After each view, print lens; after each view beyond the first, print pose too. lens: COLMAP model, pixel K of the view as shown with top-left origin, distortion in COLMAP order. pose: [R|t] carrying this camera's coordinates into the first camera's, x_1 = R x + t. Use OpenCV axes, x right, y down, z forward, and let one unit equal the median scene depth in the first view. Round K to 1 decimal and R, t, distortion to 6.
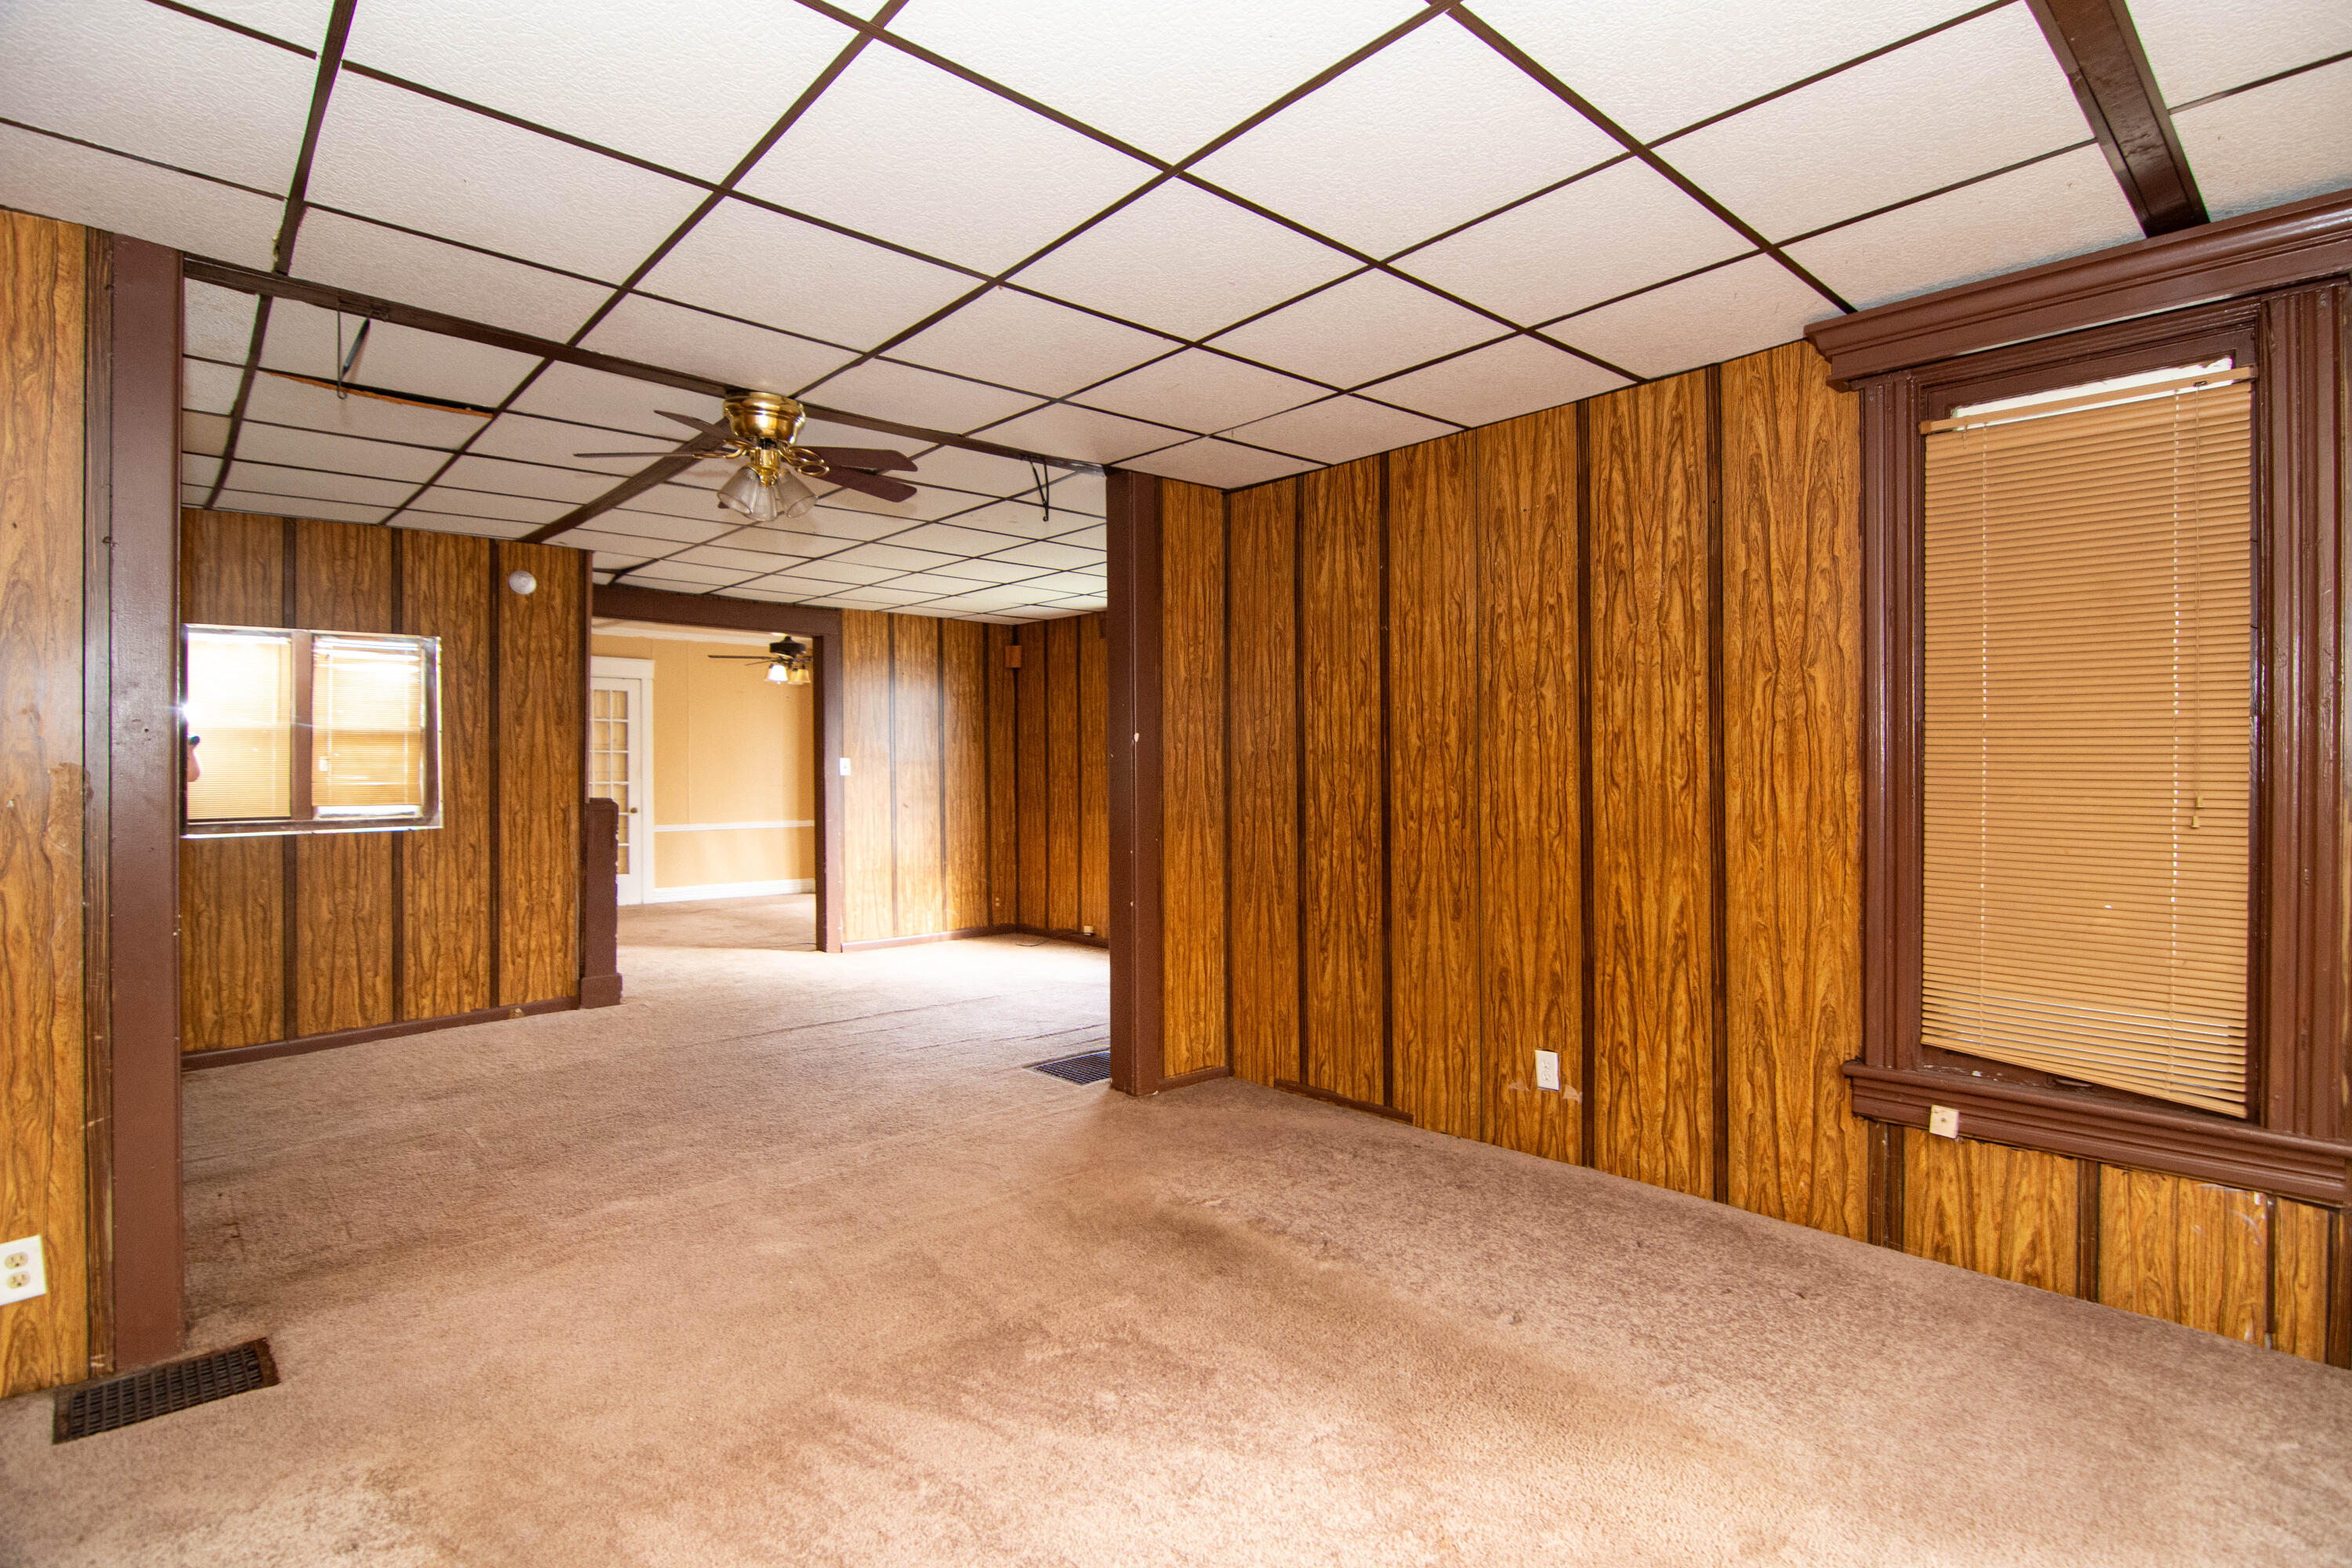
lens RADIAL K [[1152.5, 0, 1176.5], [0, 1152.5, 759.1], [0, 0, 1]] dist [-0.001445, -0.000144]
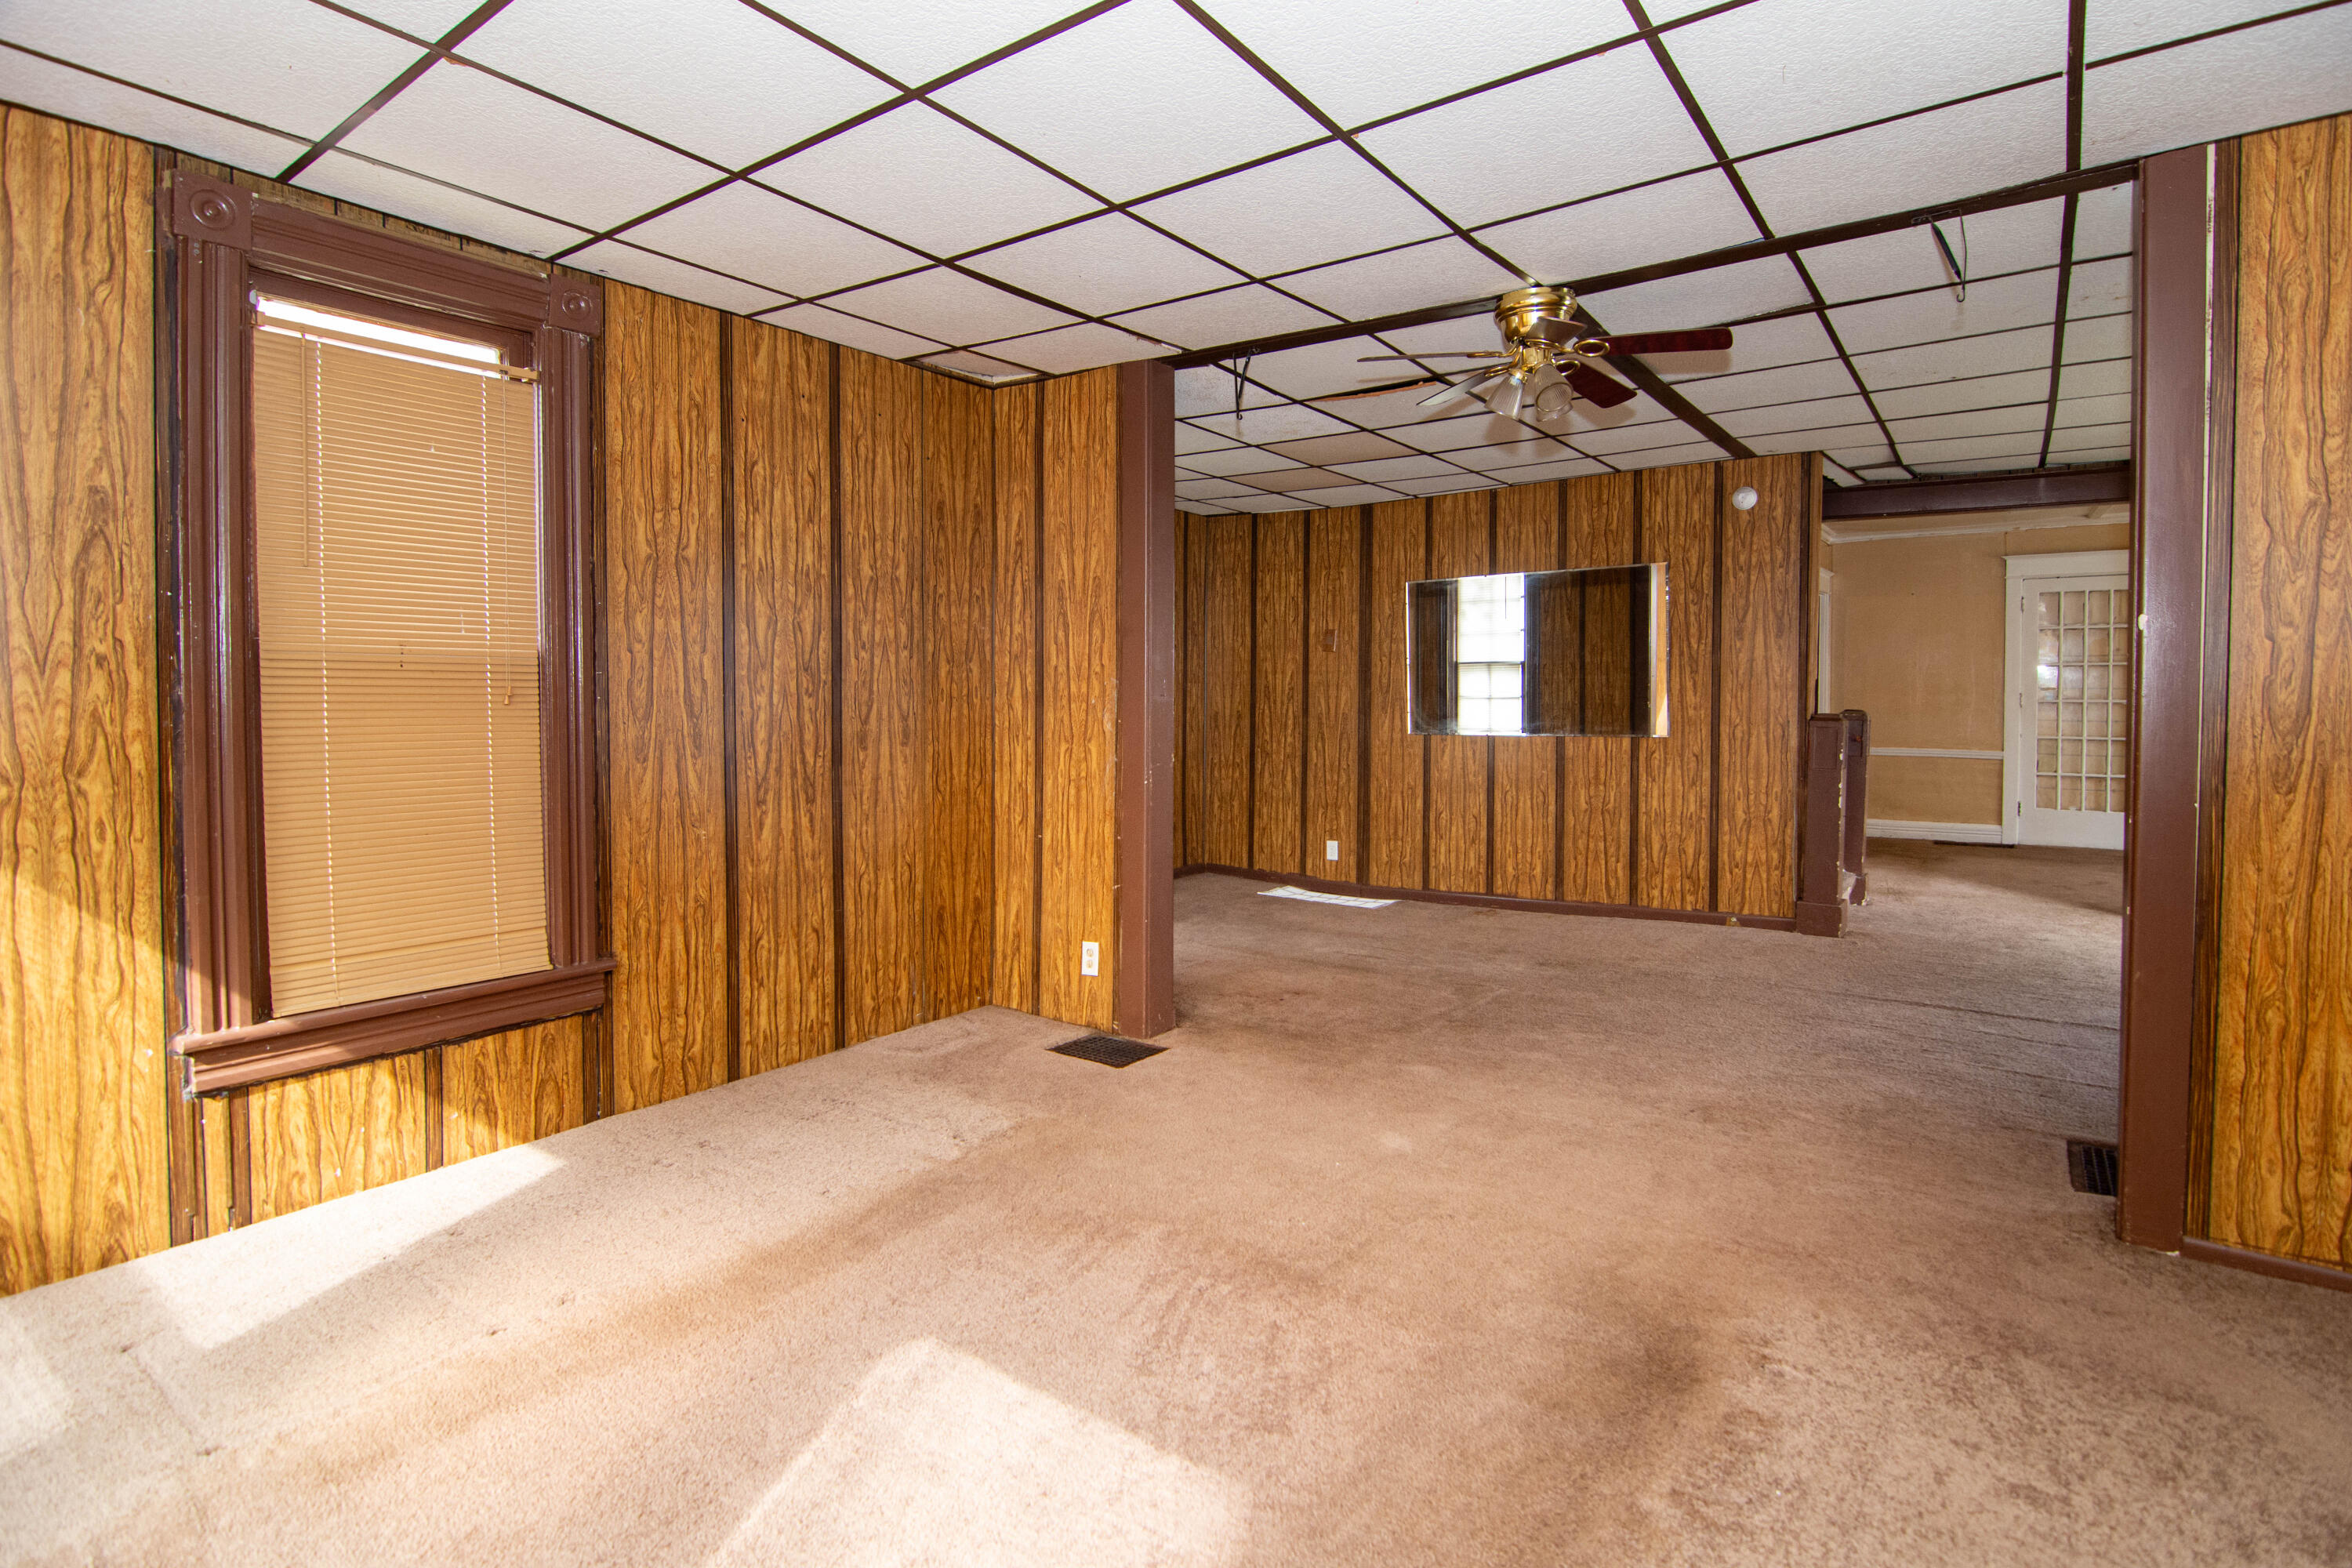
lens RADIAL K [[1172.8, 0, 1176.6], [0, 1172.8, 728.0], [0, 0, 1]] dist [-0.000603, -0.000065]
pose [[0.210717, 0.023194, -0.977272, 0.345177], [-0.003810, 0.999730, 0.022906, 0.026928], [0.977540, -0.001103, 0.210748, 0.302709]]
